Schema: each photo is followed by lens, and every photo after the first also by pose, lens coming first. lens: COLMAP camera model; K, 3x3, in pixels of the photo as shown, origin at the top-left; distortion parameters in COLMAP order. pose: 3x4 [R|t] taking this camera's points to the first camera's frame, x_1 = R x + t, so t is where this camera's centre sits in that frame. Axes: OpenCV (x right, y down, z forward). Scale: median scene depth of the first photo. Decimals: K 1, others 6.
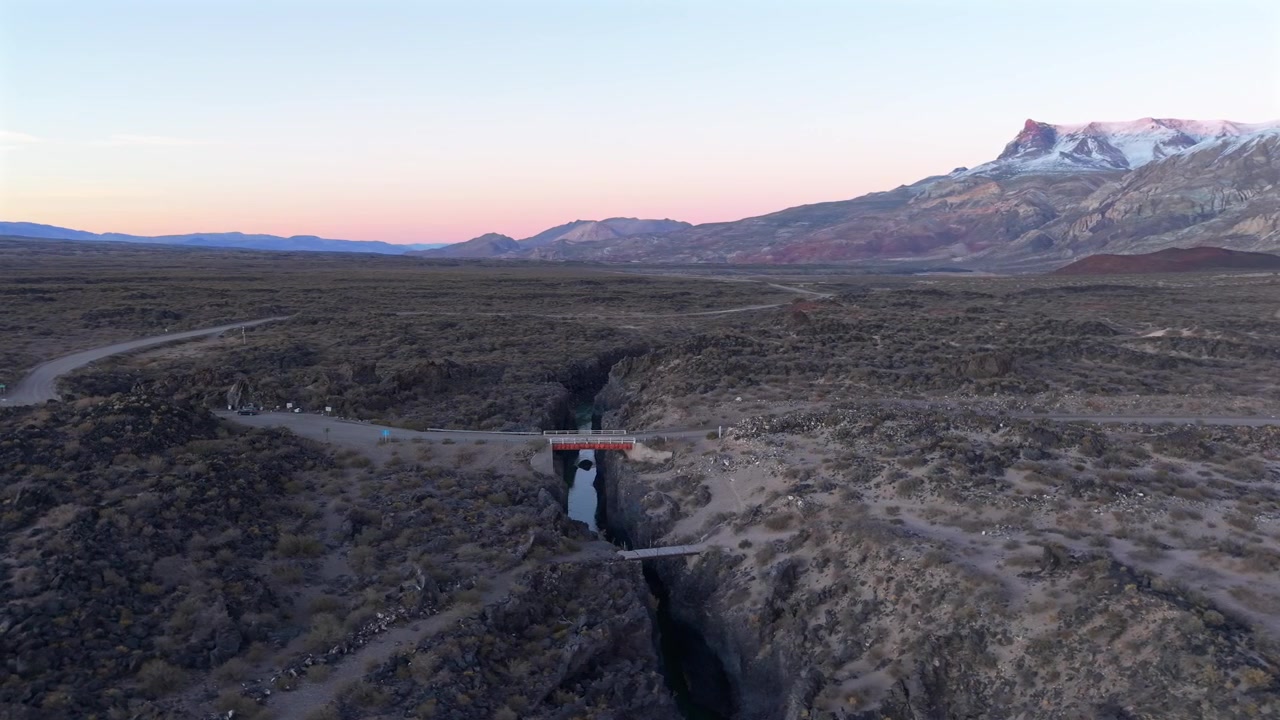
lens RADIAL K [[900.5, 0, 640.0], [0, 900.5, 360.0], [0, 0, 1]] dist [0.048093, -0.070556]
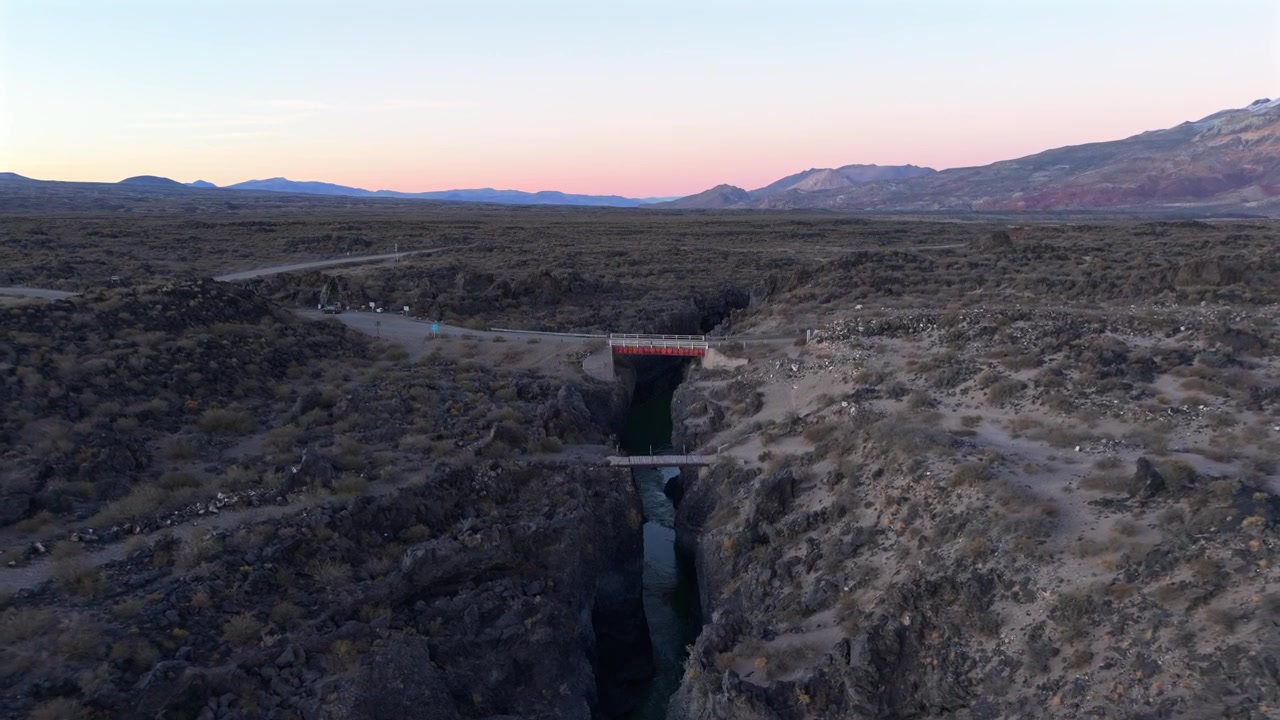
lens RADIAL K [[900.5, 0, 640.0], [0, 900.5, 360.0], [0, 0, 1]] dist [0.048093, -0.070556]
pose [[0.968571, 0.030875, -0.246813, 0.228217], [-0.017702, 0.998307, 0.055412, 0.093442], [0.248106, -0.049302, 0.967478, 0.270805]]
